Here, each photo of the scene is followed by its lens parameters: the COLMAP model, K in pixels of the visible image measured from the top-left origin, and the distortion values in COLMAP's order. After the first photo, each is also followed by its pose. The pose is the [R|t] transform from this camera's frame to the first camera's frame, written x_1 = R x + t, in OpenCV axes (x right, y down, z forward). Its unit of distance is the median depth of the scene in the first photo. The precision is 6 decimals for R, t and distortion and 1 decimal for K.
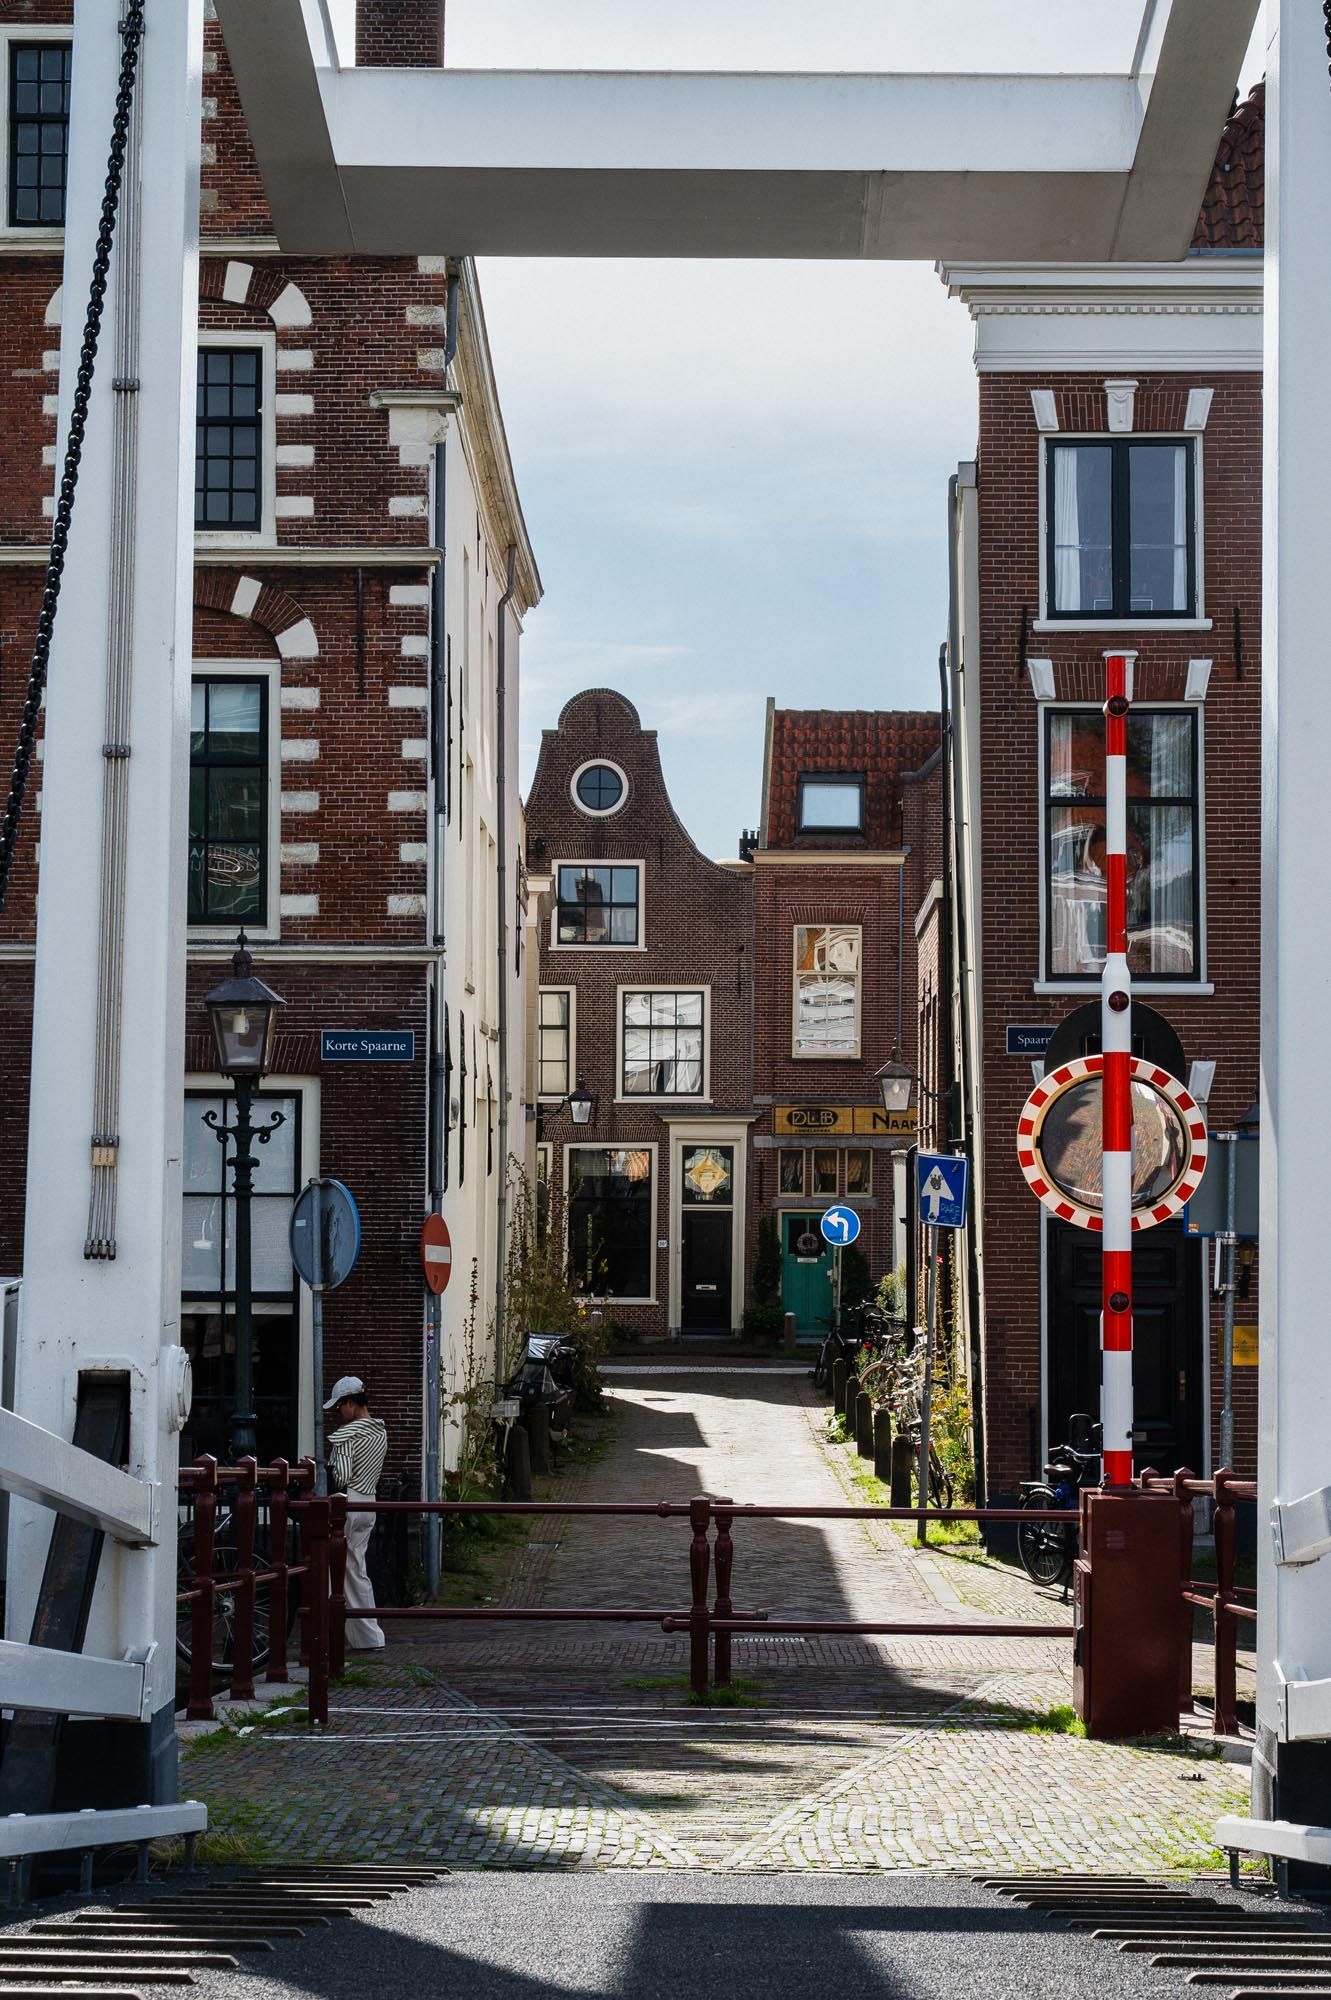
lens RADIAL K [[4972.6, 0, 660.6], [0, 4972.6, 987.4], [0, 0, 1]] dist [0.051955, 0.000000]
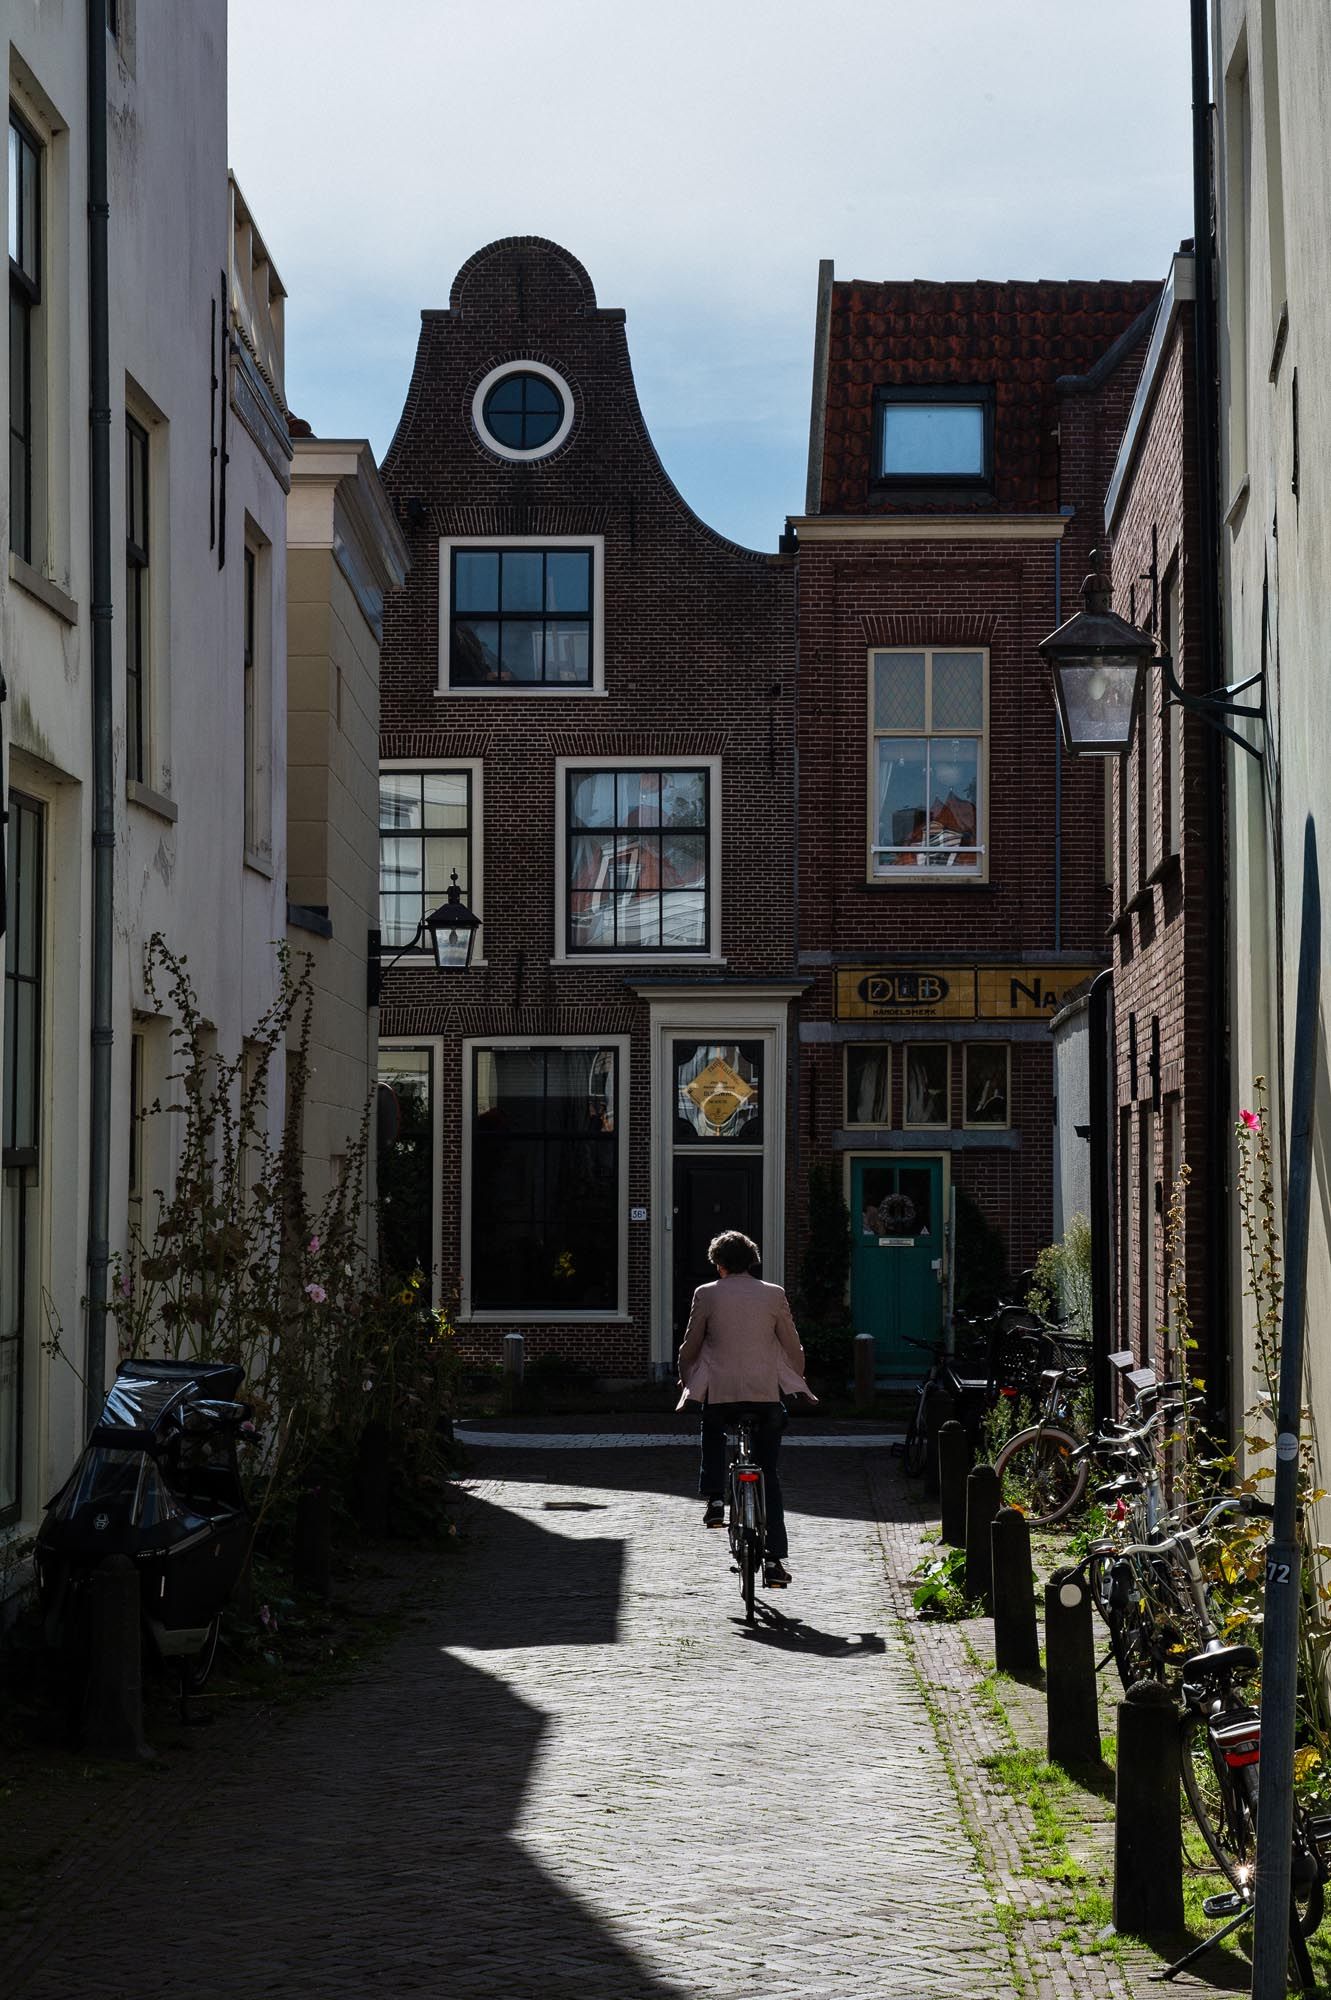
lens RADIAL K [[4511.8, 0, 668.7], [0, 4511.8, 1018.1], [0, 0, 1]] dist [0.058564, 0.000000]
pose [[0.999568, -0.007143, -0.028520, 0.018498], [0.006803, 0.999905, -0.011985, 0.035424], [0.028603, 0.011786, 0.999521, 0.488059]]
